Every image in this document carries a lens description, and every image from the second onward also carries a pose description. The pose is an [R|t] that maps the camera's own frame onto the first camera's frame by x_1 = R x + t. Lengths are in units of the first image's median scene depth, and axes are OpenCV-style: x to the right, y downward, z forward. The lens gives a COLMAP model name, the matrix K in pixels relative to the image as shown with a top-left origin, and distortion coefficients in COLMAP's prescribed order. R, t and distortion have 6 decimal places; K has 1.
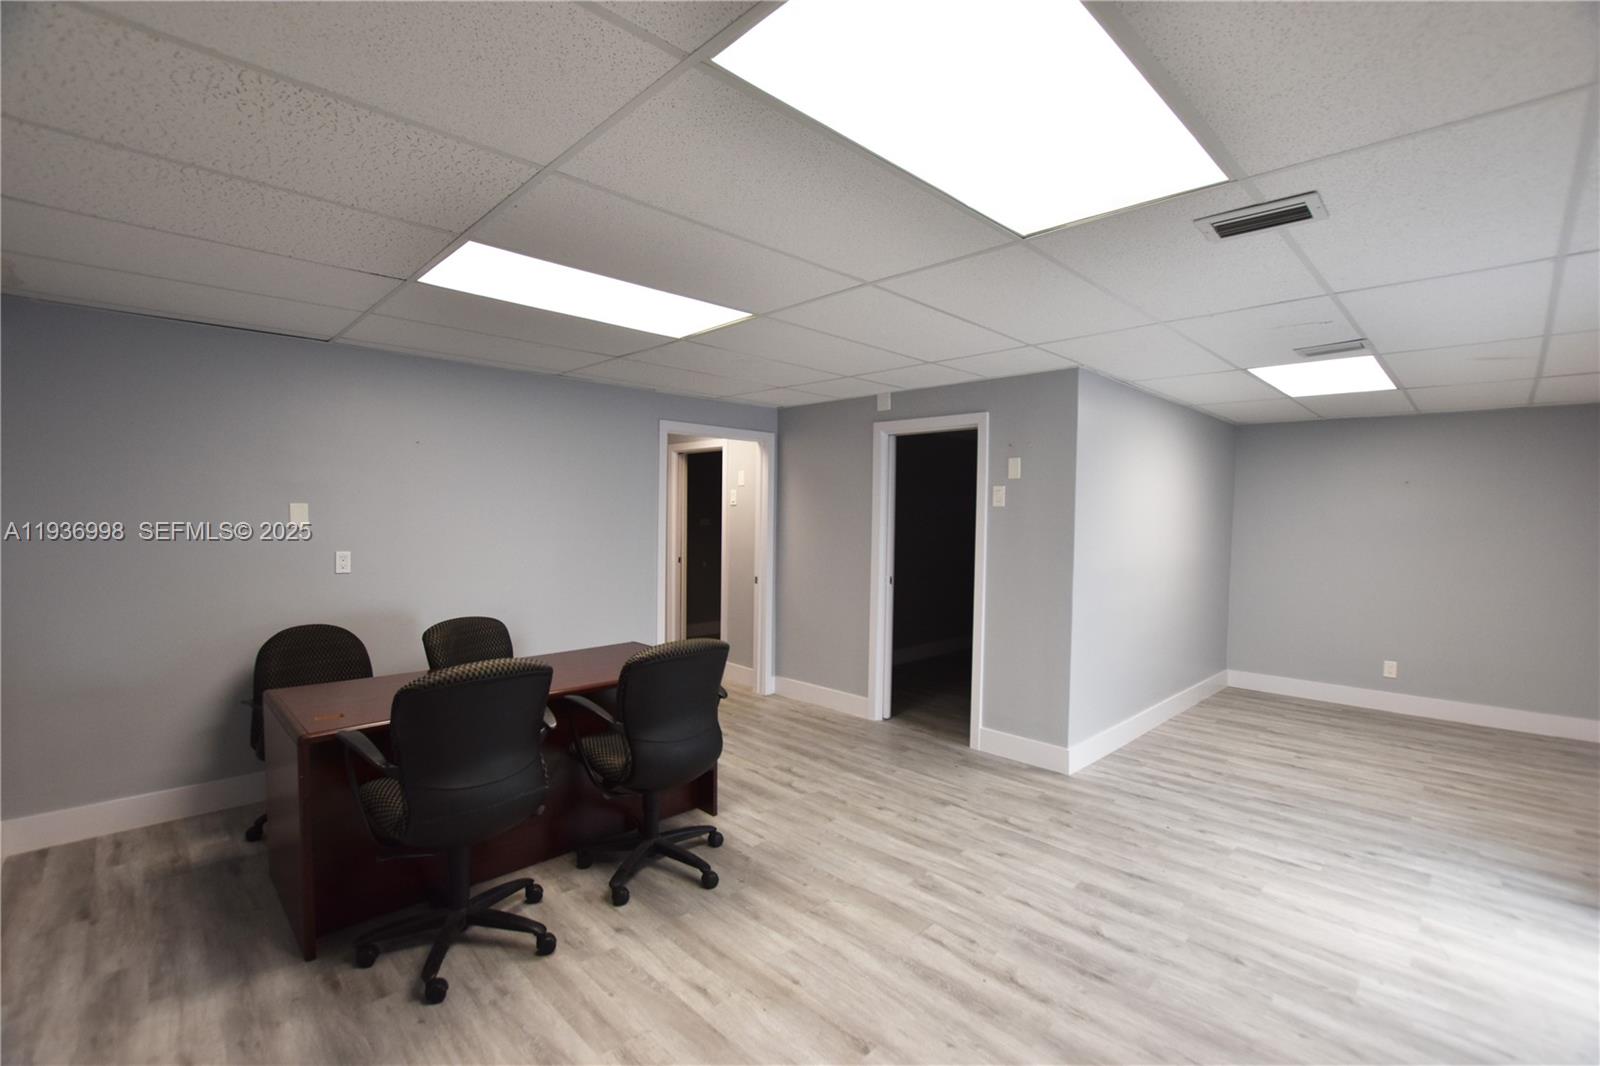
lens RADIAL K [[702.9, 0, 817.5], [0, 702.9, 533.3], [0, 0, 1]] dist [-0.026469, 0.002898]
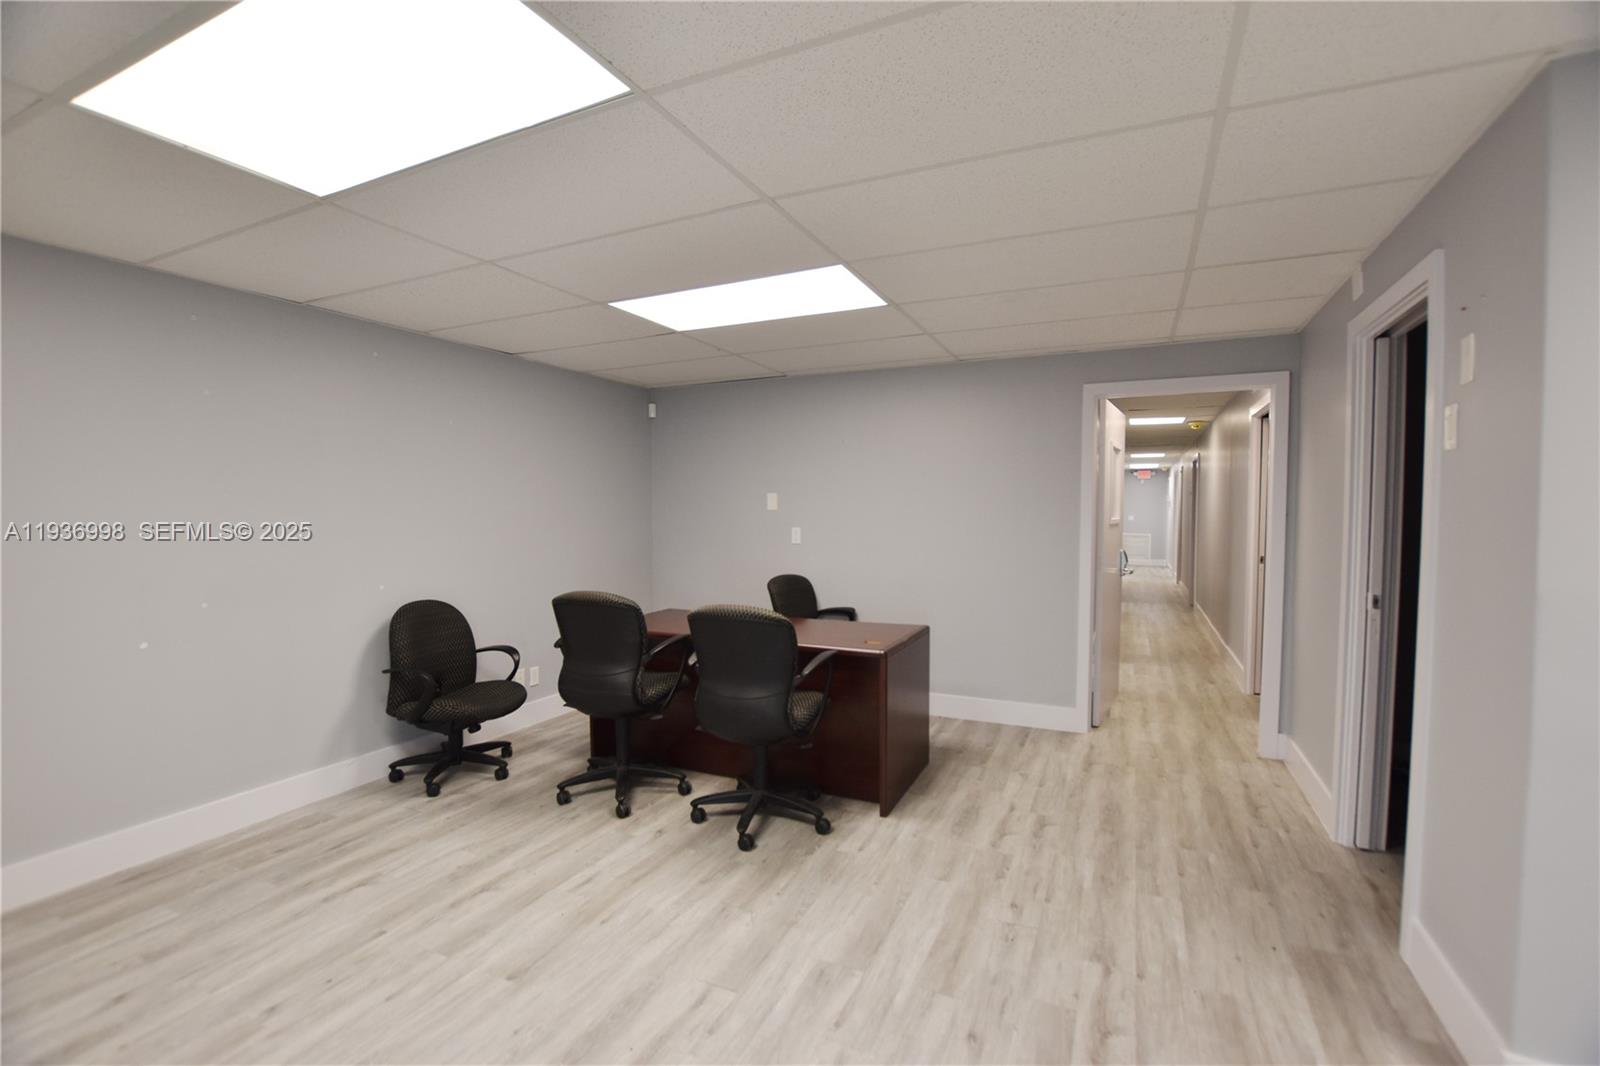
lens RADIAL K [[702.9, 0, 808.3], [0, 702.9, 538.6], [0, 0, 1]] dist [-0.026469, 0.002898]
pose [[0.349124, 0.024448, -0.936757, 0.585002], [-0.019382, 0.999634, 0.018865, 0.019082], [0.936876, 0.011570, 0.349470, 0.505547]]
